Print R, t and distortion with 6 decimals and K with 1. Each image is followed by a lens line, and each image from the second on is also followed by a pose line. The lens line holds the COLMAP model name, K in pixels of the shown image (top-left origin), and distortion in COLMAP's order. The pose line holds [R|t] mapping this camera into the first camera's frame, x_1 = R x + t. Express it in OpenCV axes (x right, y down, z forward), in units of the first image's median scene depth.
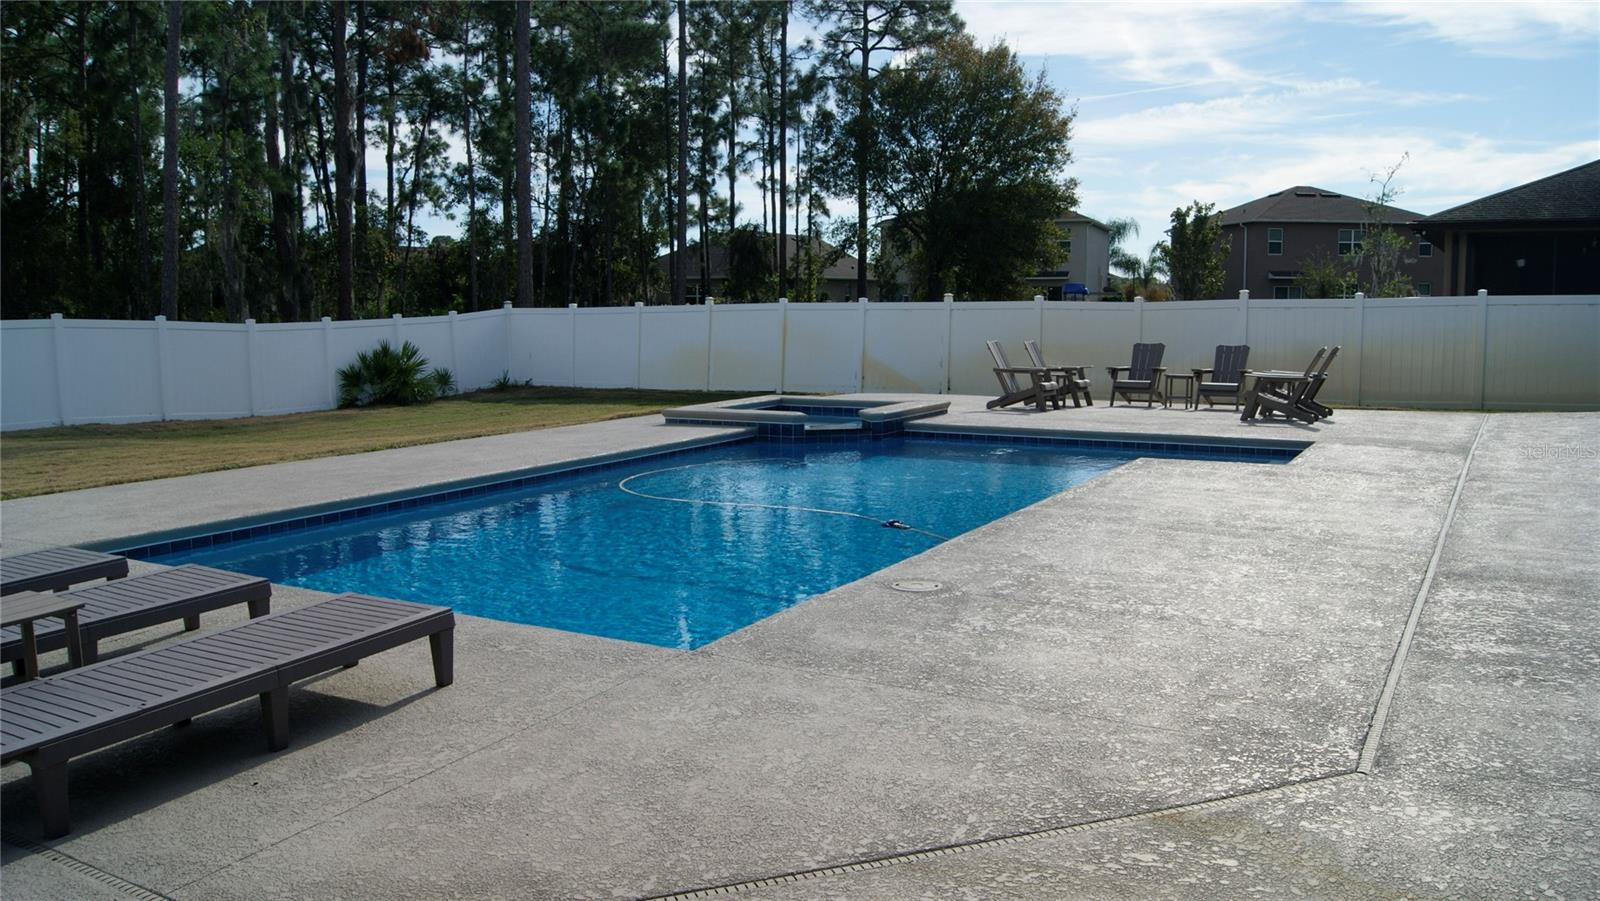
lens RADIAL K [[1332.4, 0, 800.0], [0, 1332.4, 450.5], [0, 0, 1]] dist [-0.013002, 0.003900]
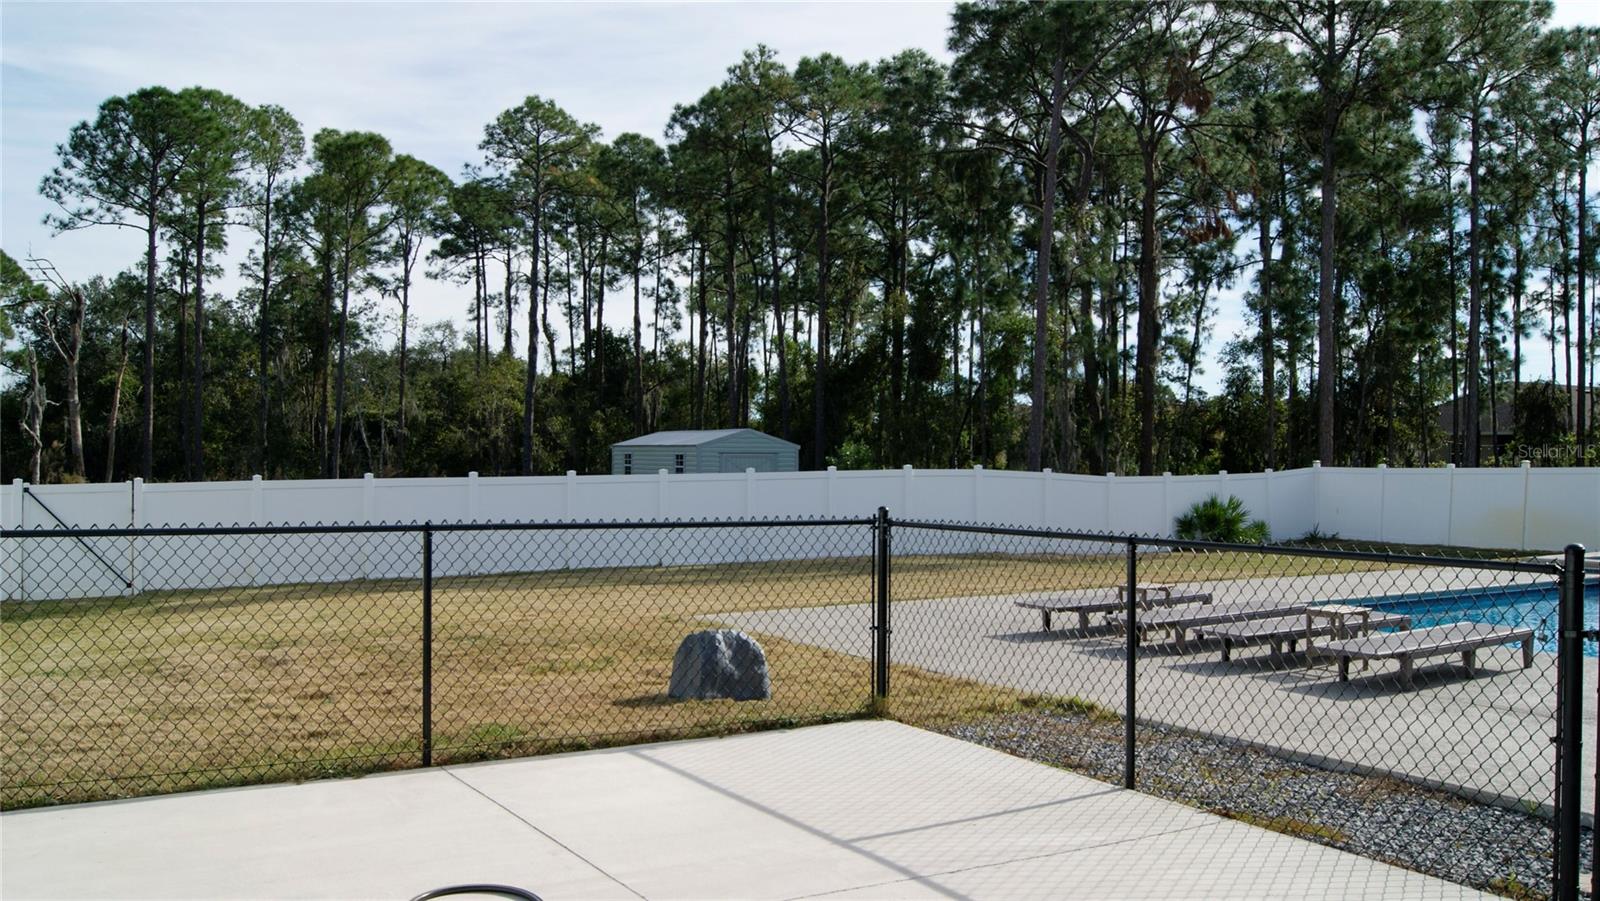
lens RADIAL K [[1481.5, 0, 802.4], [0, 1481.5, 412.3], [0, 0, 1]] dist [-0.009257, 0.001598]
pose [[0.888690, 0.004206, -0.458490, -0.023118], [-0.066949, 0.990431, -0.120682, 0.014126], [0.453595, 0.137944, 0.880467, -0.161754]]
